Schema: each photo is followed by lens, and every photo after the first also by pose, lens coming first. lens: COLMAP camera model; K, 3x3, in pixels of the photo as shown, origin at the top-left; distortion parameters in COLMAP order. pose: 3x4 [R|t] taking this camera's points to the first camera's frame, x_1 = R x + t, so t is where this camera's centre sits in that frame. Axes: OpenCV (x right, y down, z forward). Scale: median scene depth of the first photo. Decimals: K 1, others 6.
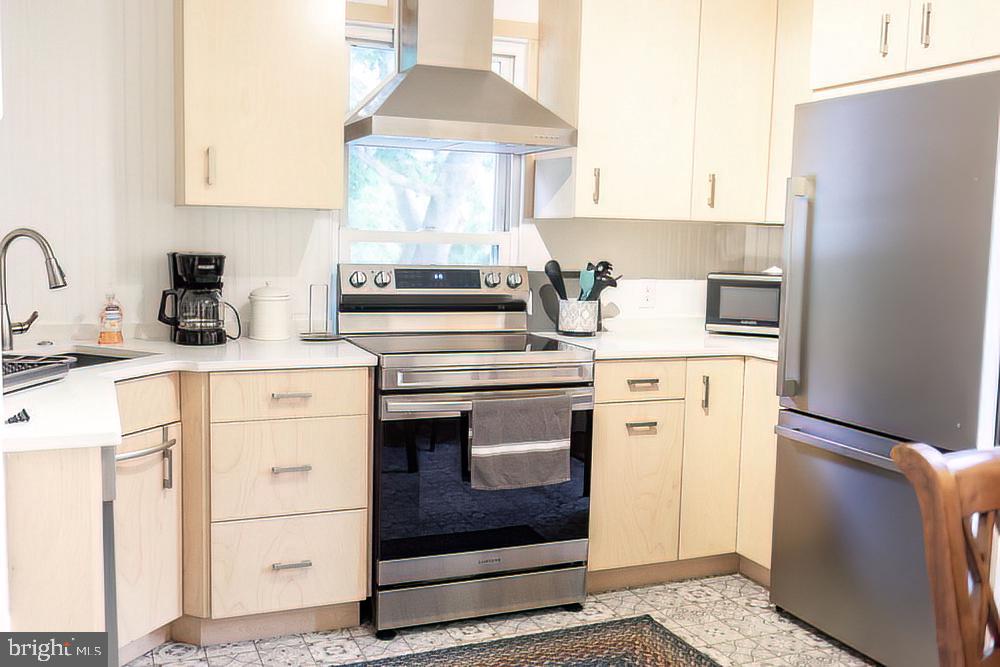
lens RADIAL K [[972.0, 0, 500.0], [0, 972.0, 333.5], [0, 0, 1]] dist [0.005155, -0.002392]
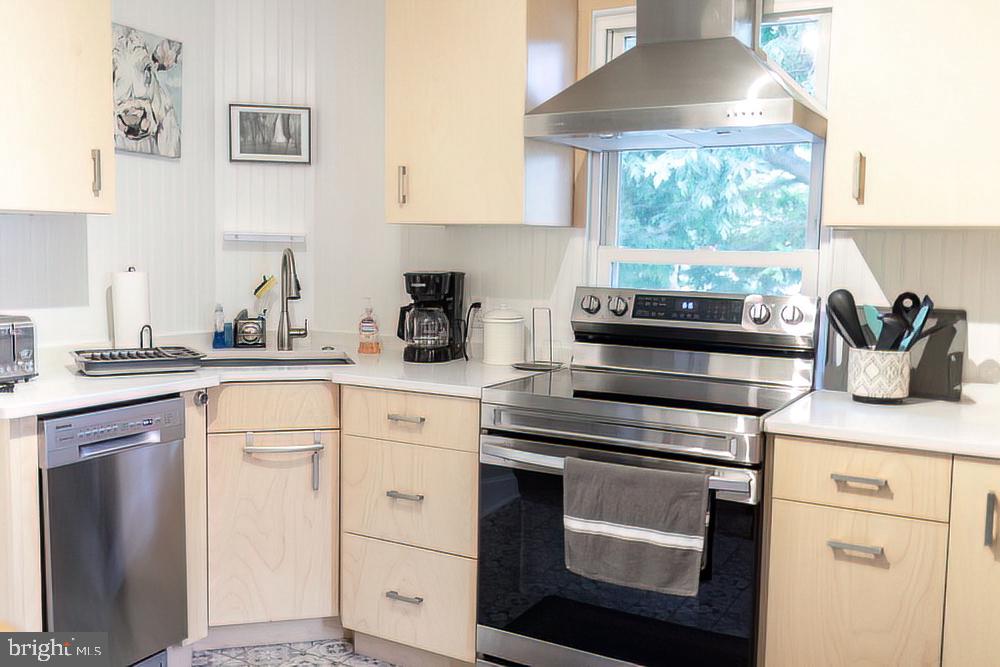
lens RADIAL K [[985.9, 0, 500.0], [0, 985.9, 333.5], [0, 0, 1]] dist [0.002527, 0.001437]
pose [[0.582718, 0.056276, -0.810724, 0.573140], [-0.088164, 0.996089, 0.005774, -0.031105], [0.807878, 0.068112, 0.585400, 0.465478]]
